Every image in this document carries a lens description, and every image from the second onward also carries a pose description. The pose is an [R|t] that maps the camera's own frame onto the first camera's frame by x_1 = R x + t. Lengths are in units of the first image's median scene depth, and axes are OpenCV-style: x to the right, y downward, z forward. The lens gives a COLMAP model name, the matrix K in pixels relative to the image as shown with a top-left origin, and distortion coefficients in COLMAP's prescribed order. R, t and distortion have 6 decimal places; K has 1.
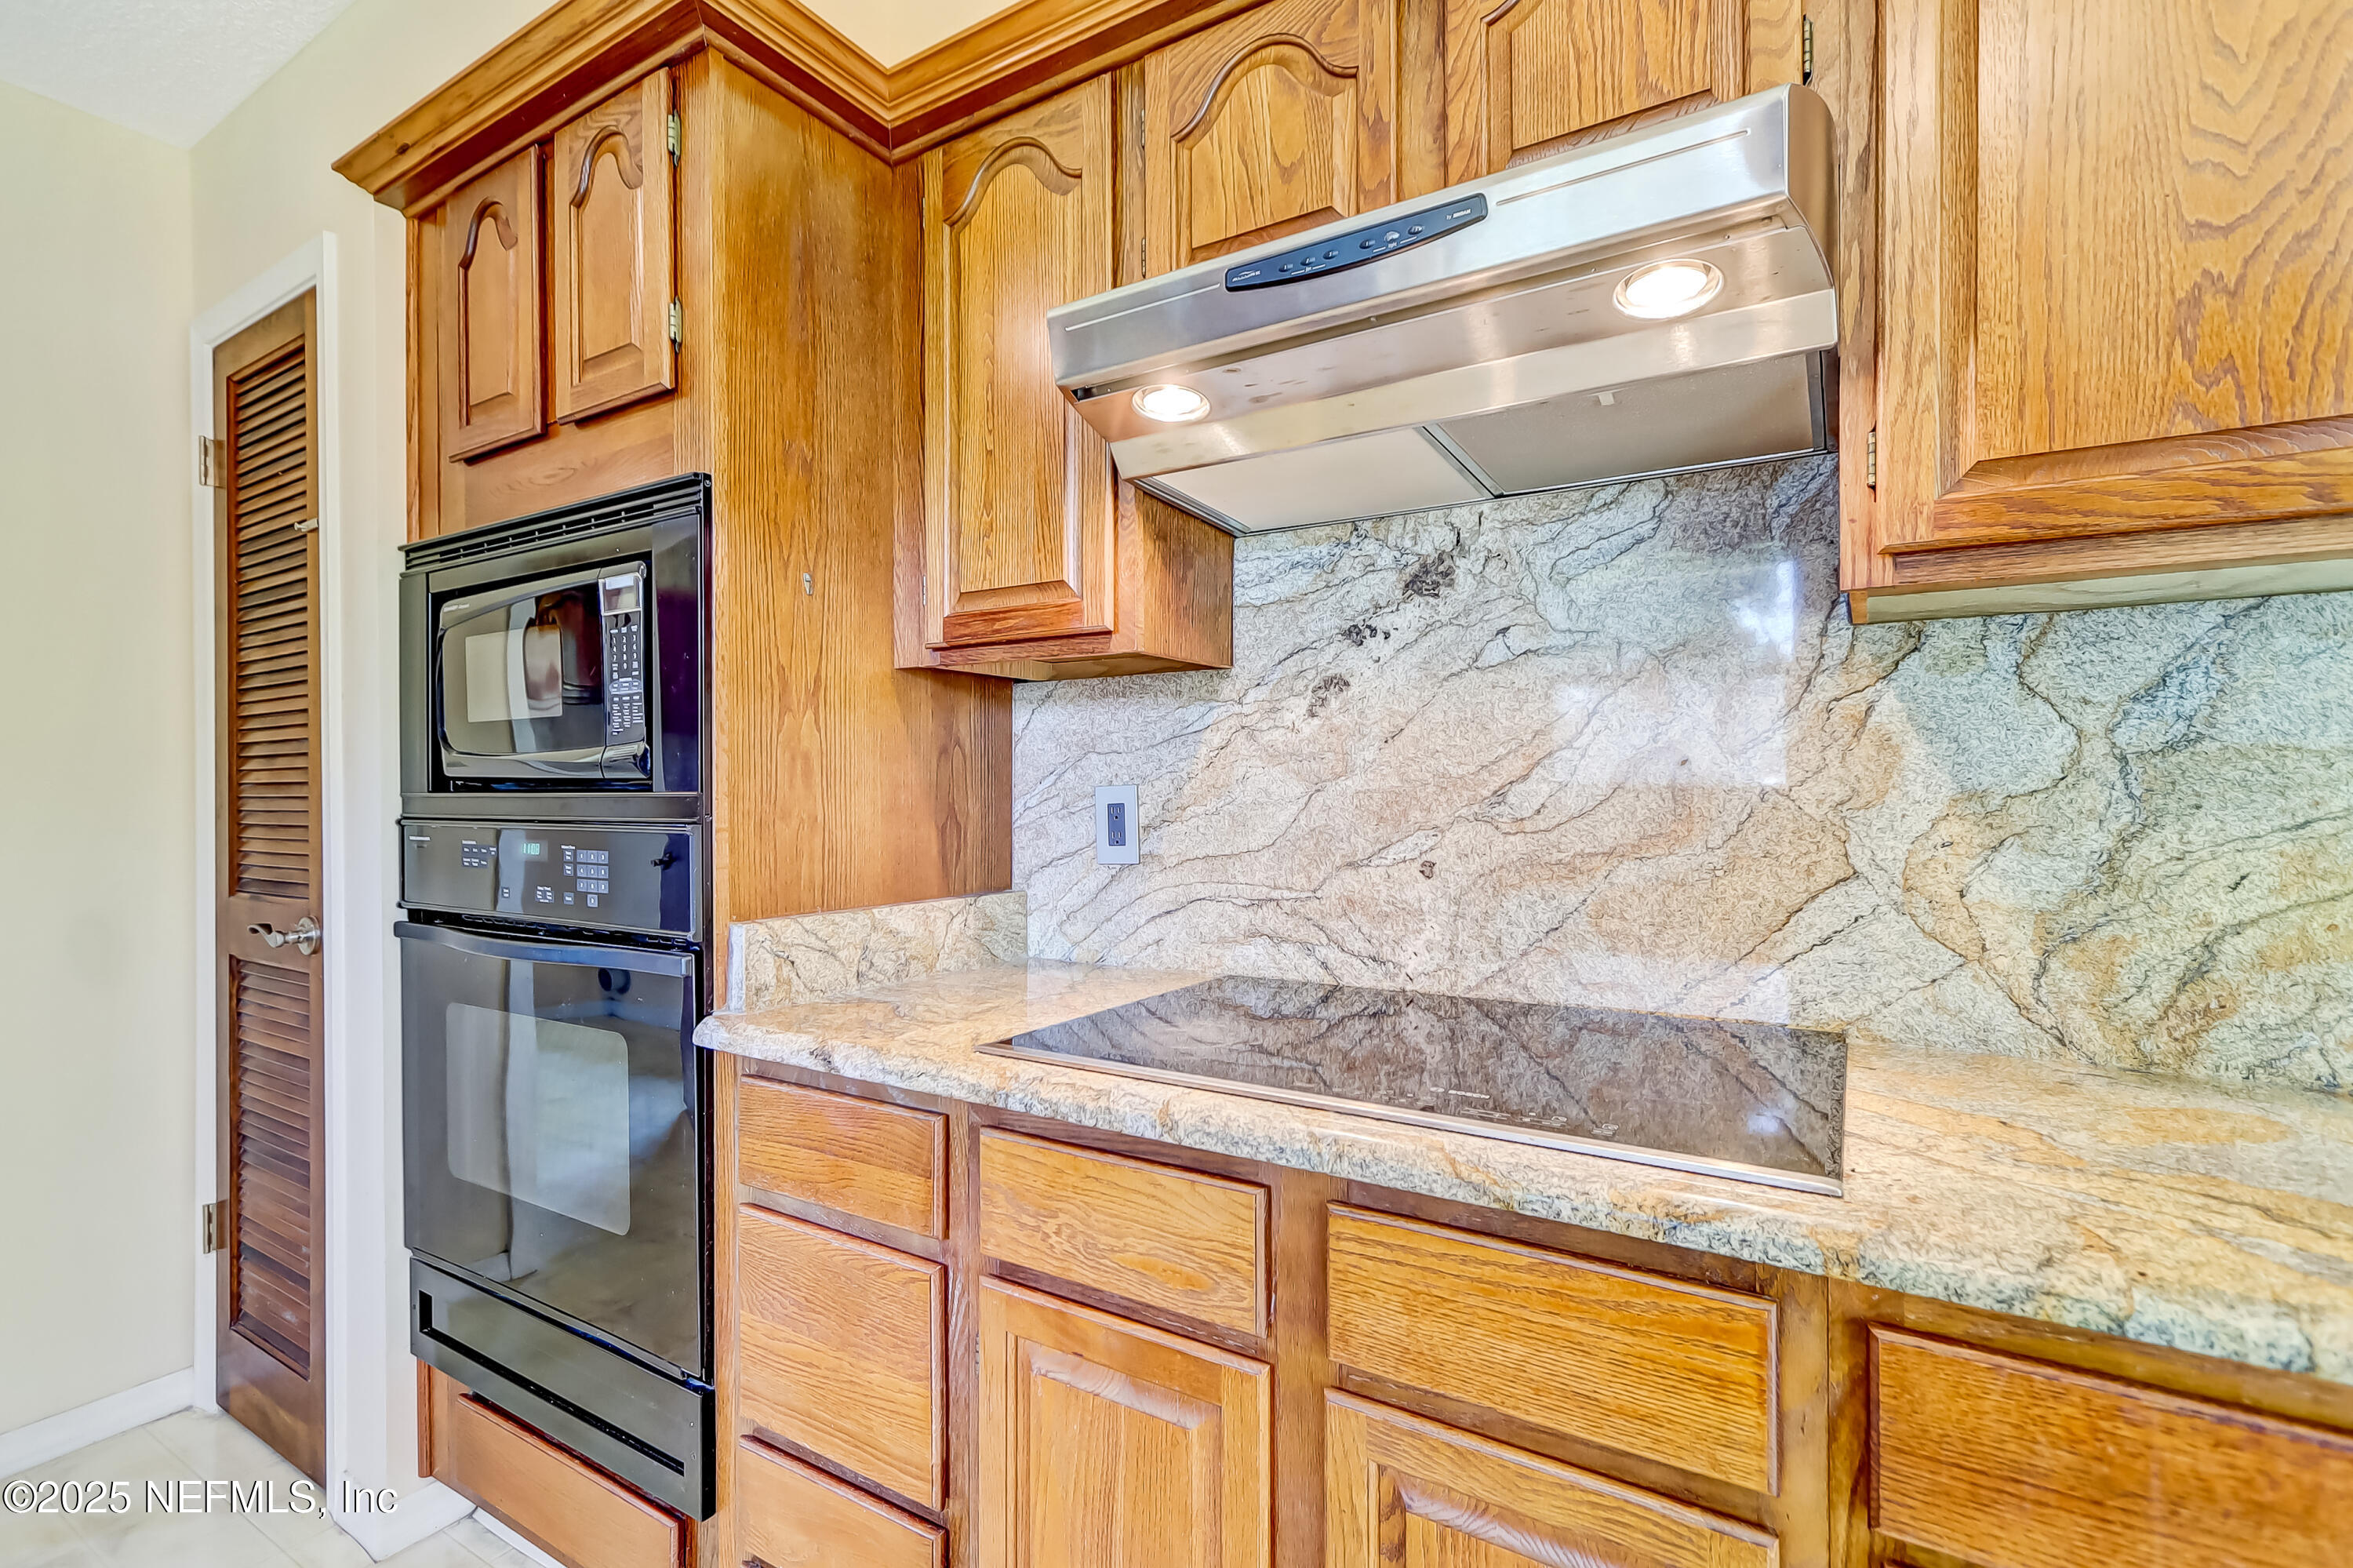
lens RADIAL K [[1083.0, 0, 1169.1], [0, 1083.0, 781.0], [0, 0, 1]] dist [0.000241, 0.000324]
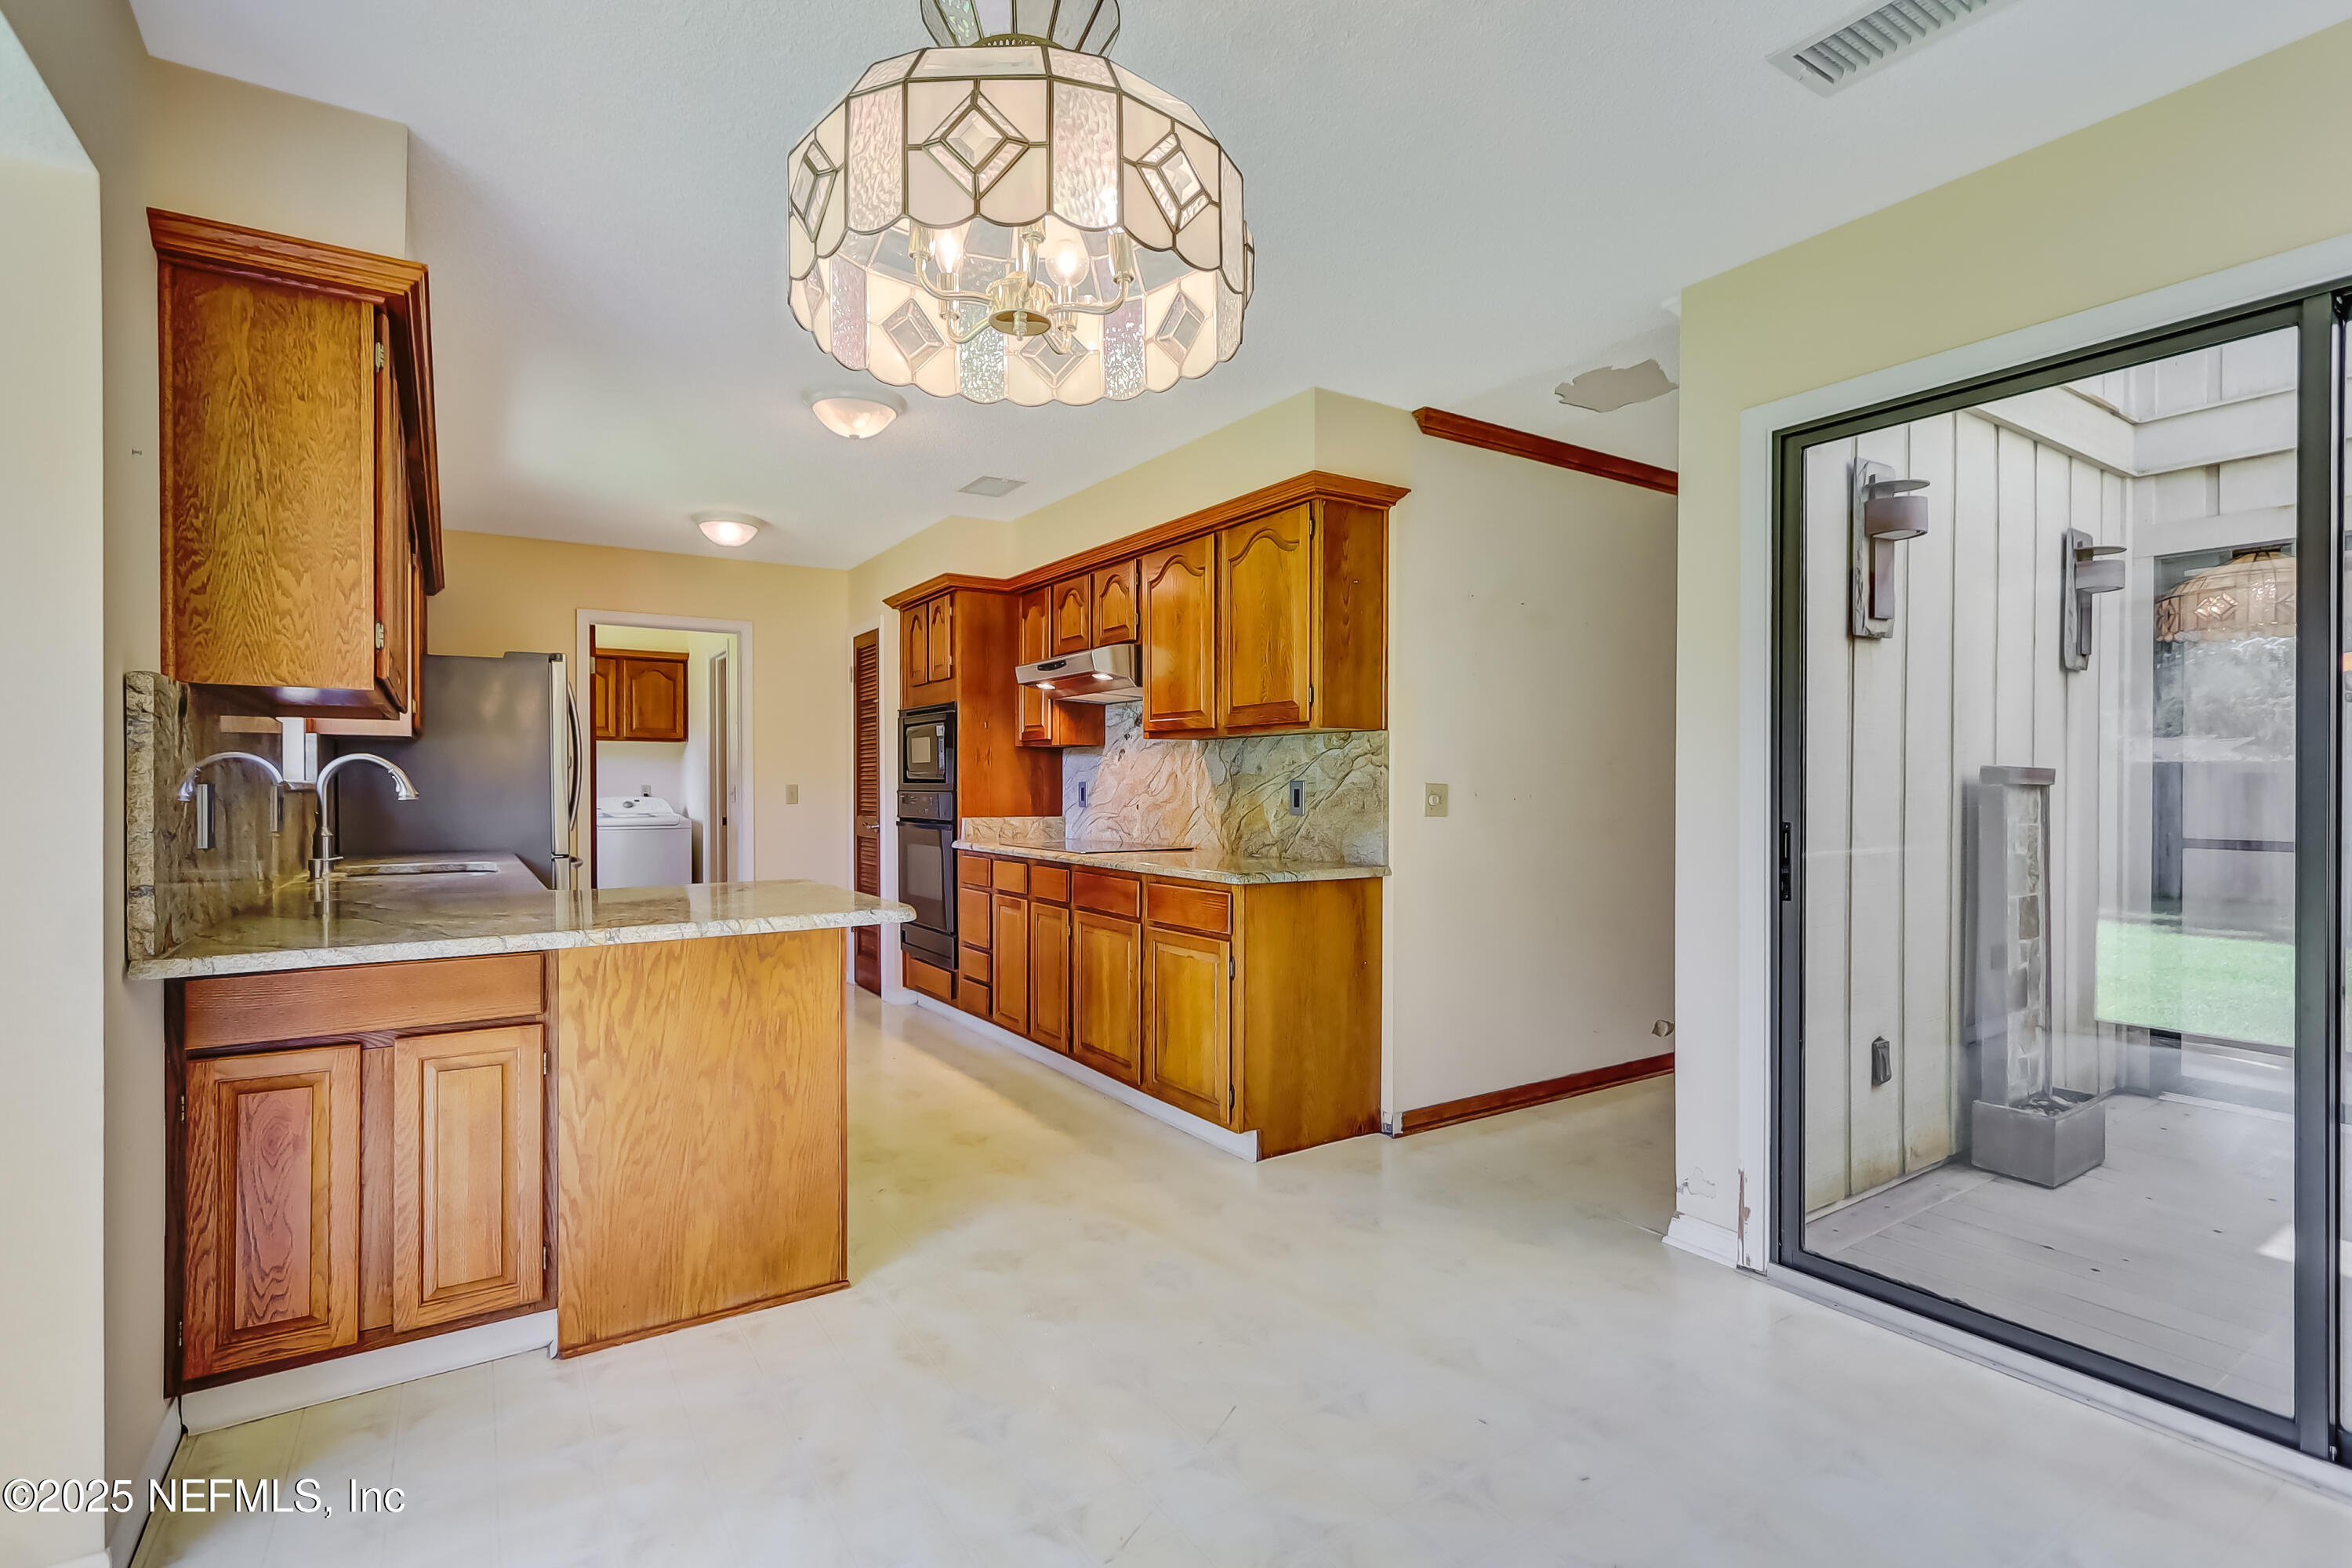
lens RADIAL K [[1082.5, 0, 1168.6], [0, 1082.5, 781.0], [0, 0, 1]] dist [0.000241, 0.000324]
pose [[0.910273, 0.003532, -0.413994, 1.725608], [-0.001869, 0.999988, 0.004423, -0.015097], [0.414004, -0.003252, 0.910269, -2.043458]]
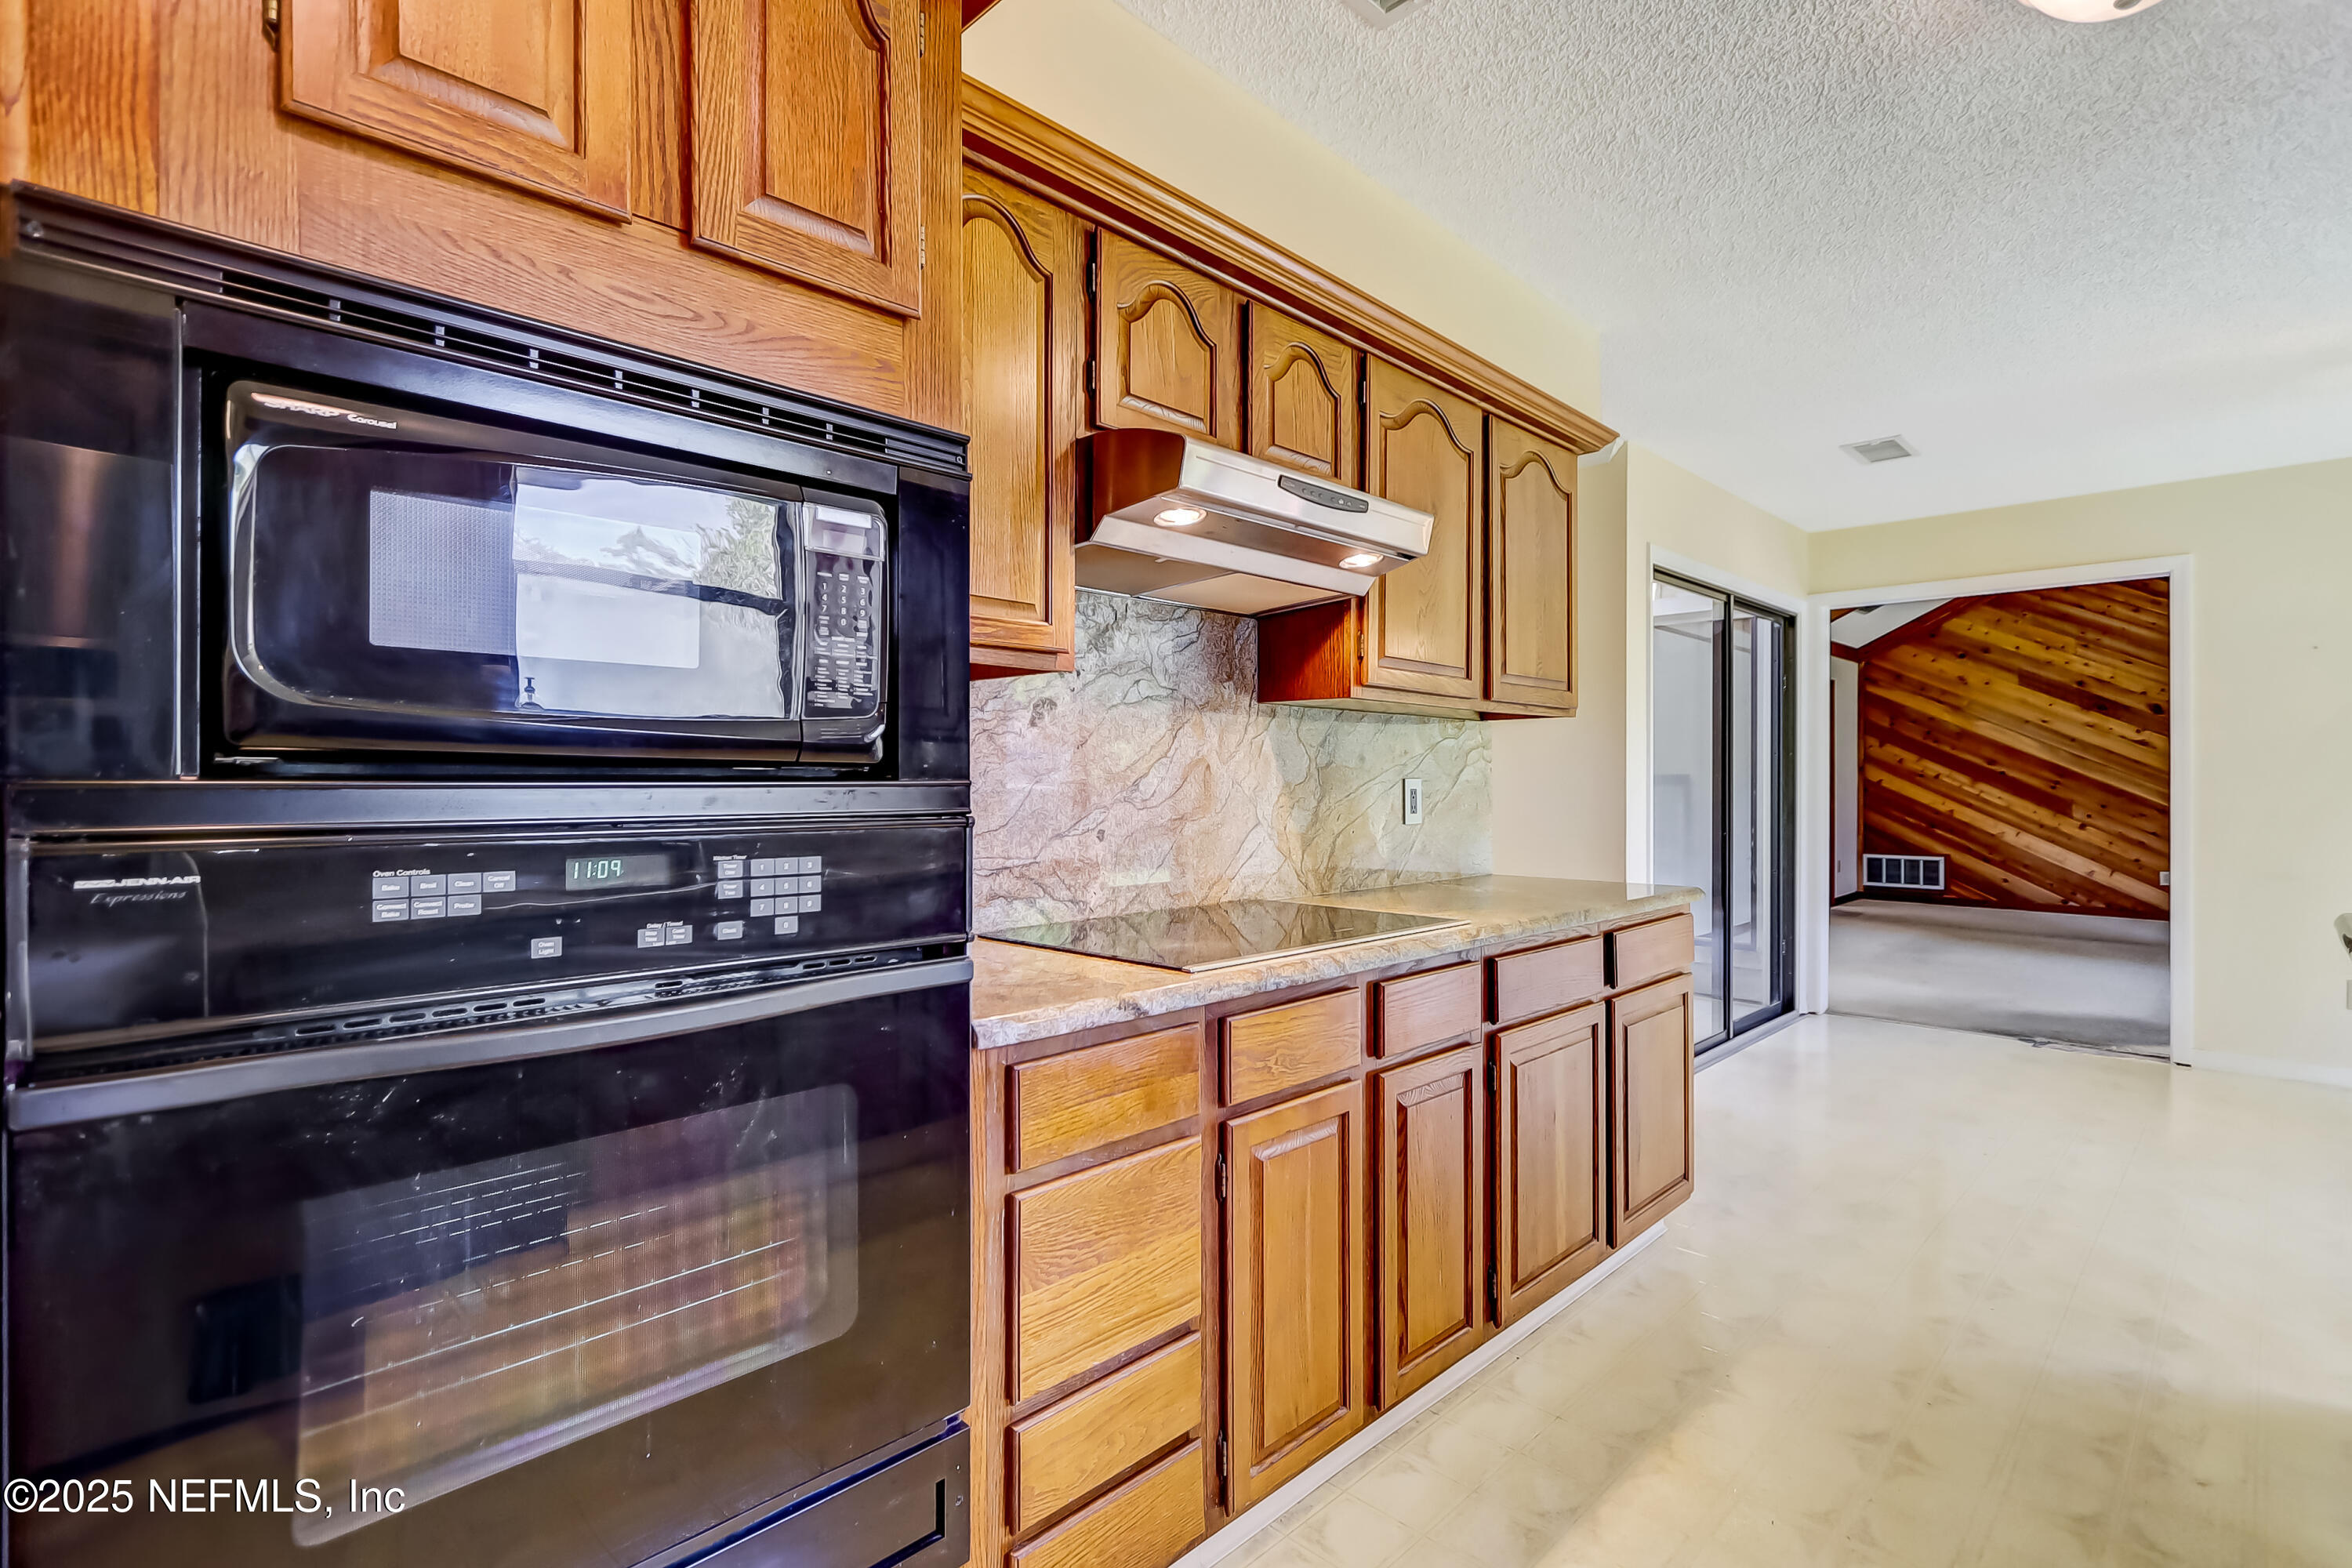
lens RADIAL K [[1082.5, 0, 1168.6], [0, 1082.5, 781.0], [0, 0, 1]] dist [0.000241, 0.000324]
pose [[0.231348, 0.004752, 0.972860, -1.177902], [-0.006645, 0.999972, -0.003304, 0.011454], [-0.972848, -0.005701, 0.231373, 0.560902]]
